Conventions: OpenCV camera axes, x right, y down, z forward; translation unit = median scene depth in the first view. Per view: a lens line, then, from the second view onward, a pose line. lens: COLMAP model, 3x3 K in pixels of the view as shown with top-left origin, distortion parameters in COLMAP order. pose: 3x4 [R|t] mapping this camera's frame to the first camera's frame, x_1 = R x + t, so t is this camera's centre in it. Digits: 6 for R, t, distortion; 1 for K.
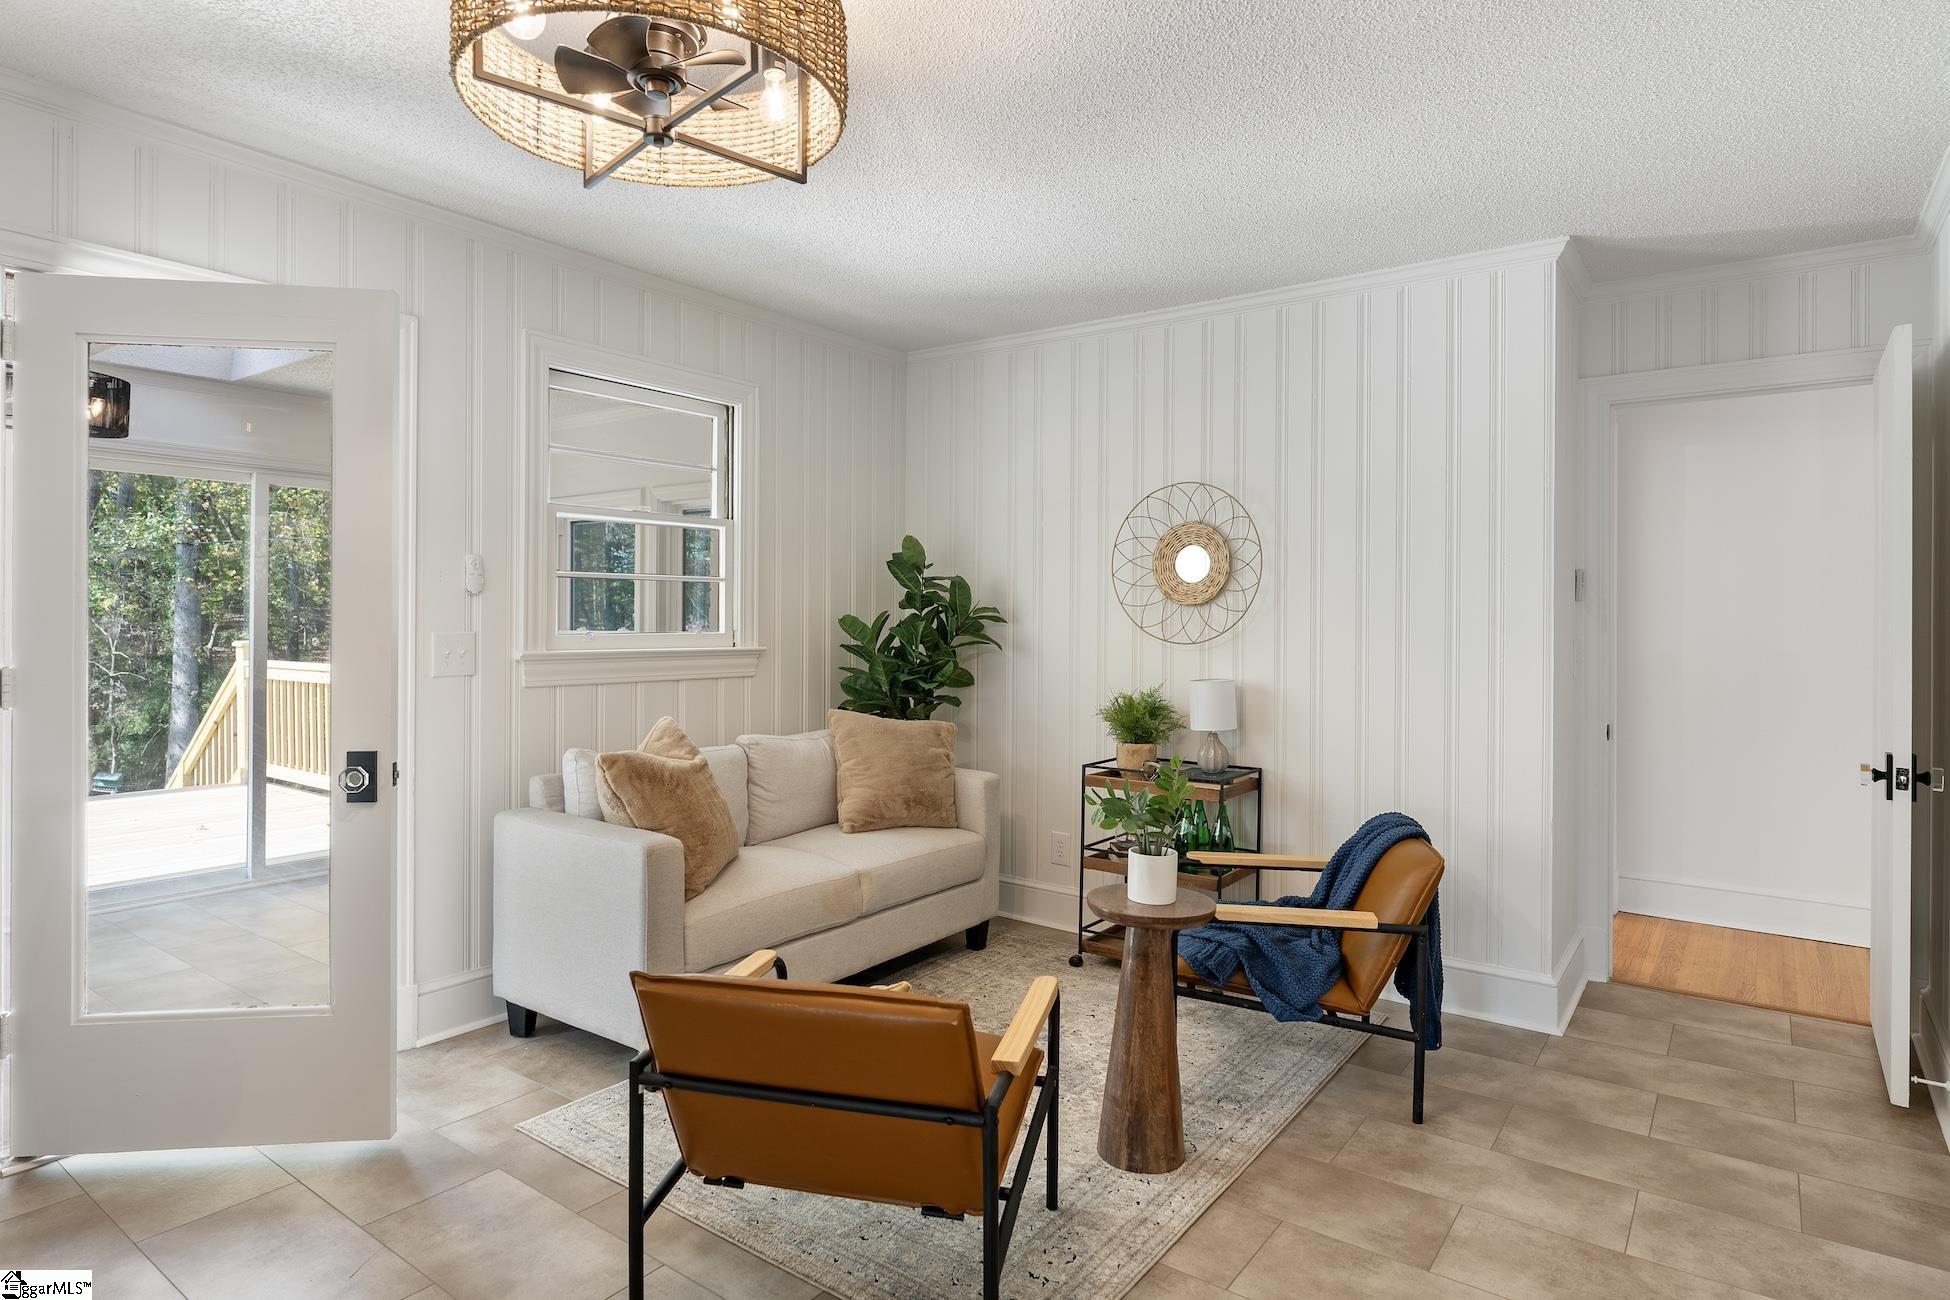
lens RADIAL K [[1010.9, 0, 958.3], [0, 1010.9, 632.1], [0, 0, 1]] dist [0.004630, 0.000249]
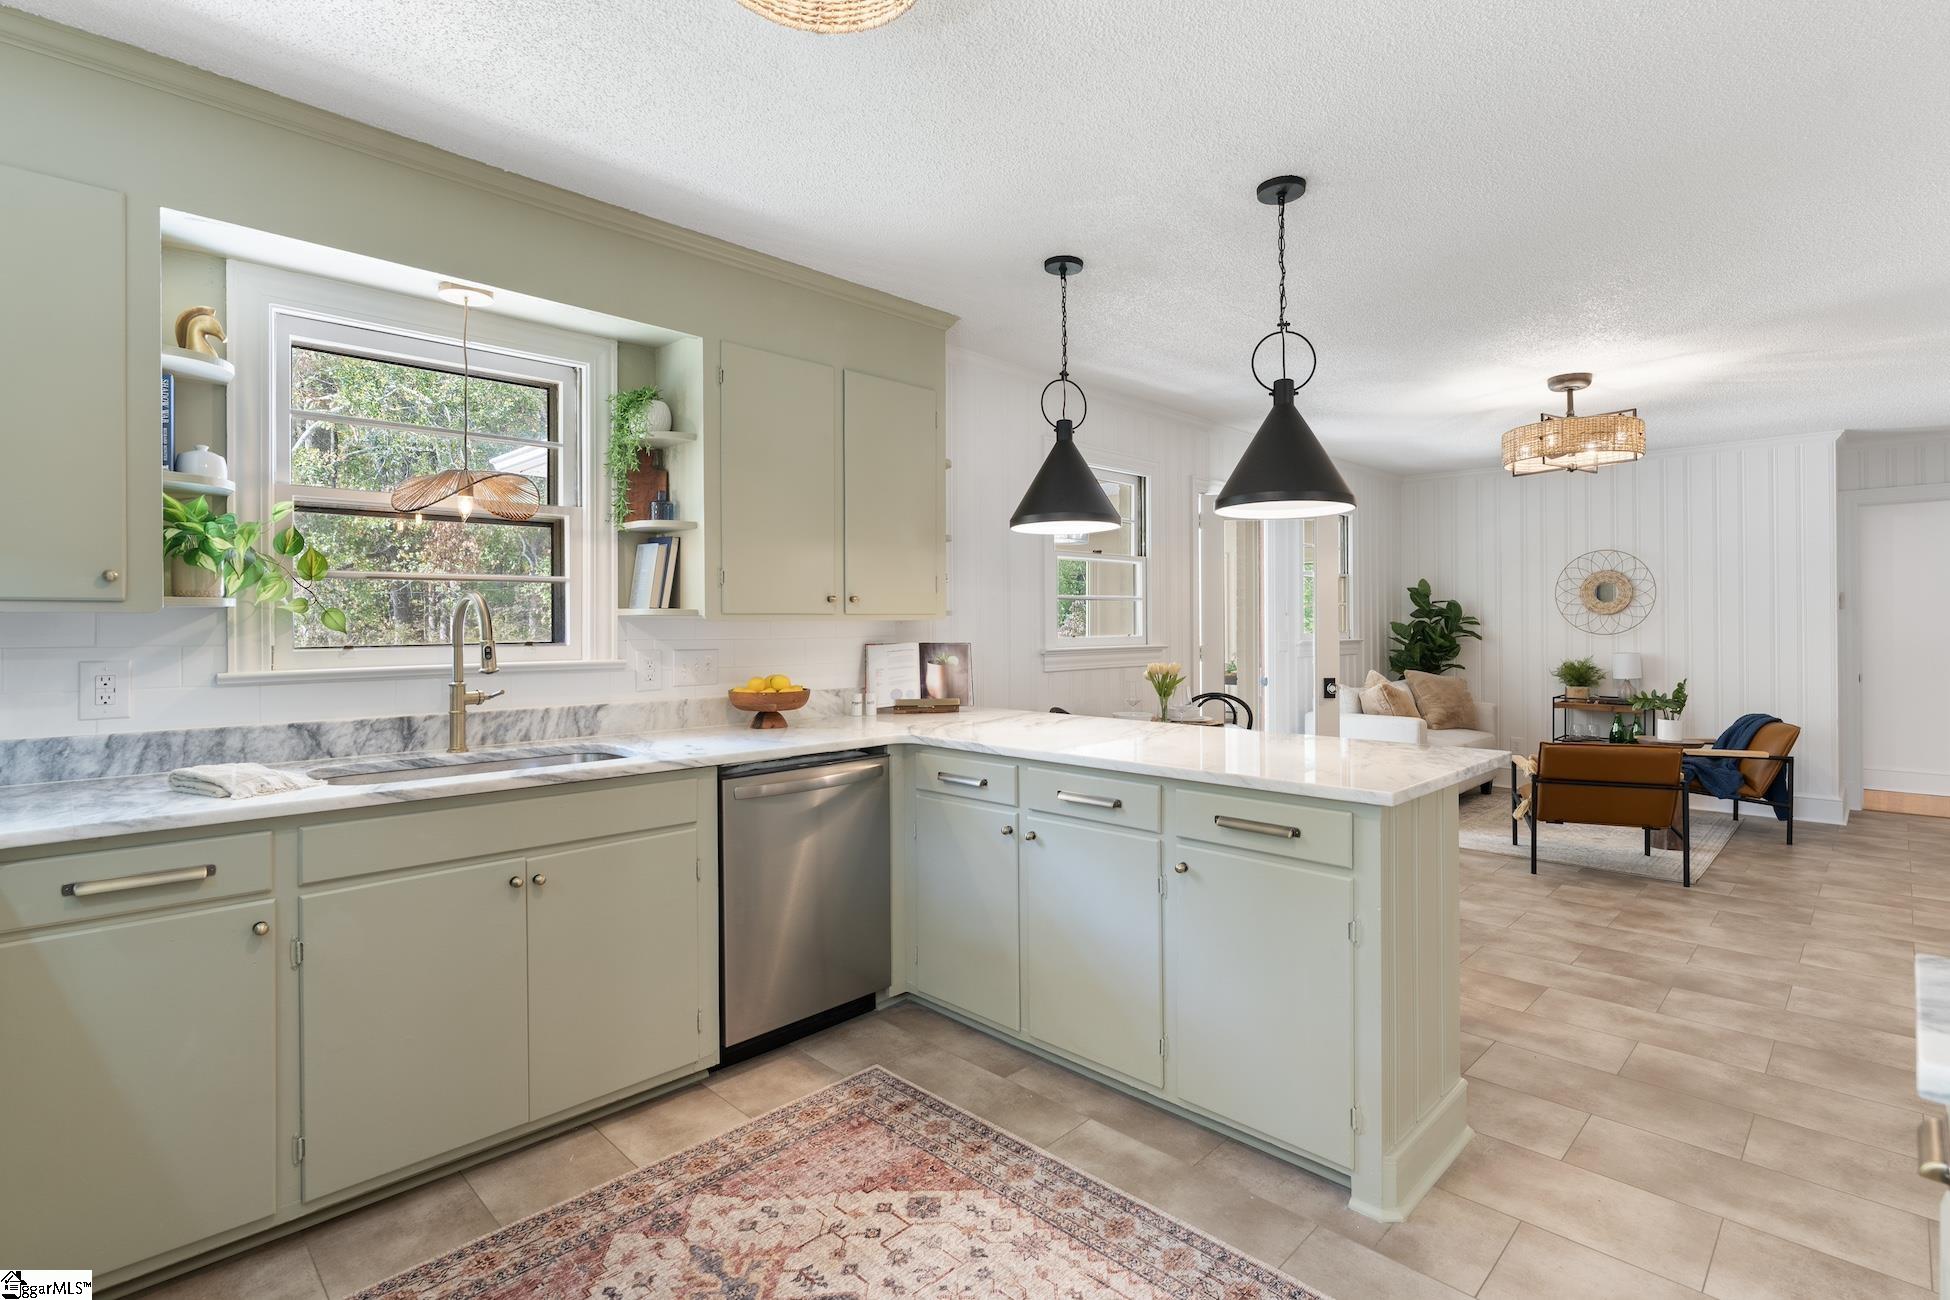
lens RADIAL K [[919.2, 0, 948.7], [0, 919.2, 627.3], [0, 0, 1]] dist [-0.000661, -0.000497]
pose [[0.985924, -0.013970, -0.166608, -0.712575], [0.012948, 0.999890, -0.007217, -0.005590], [0.166691, 0.004958, 0.985997, -0.922790]]
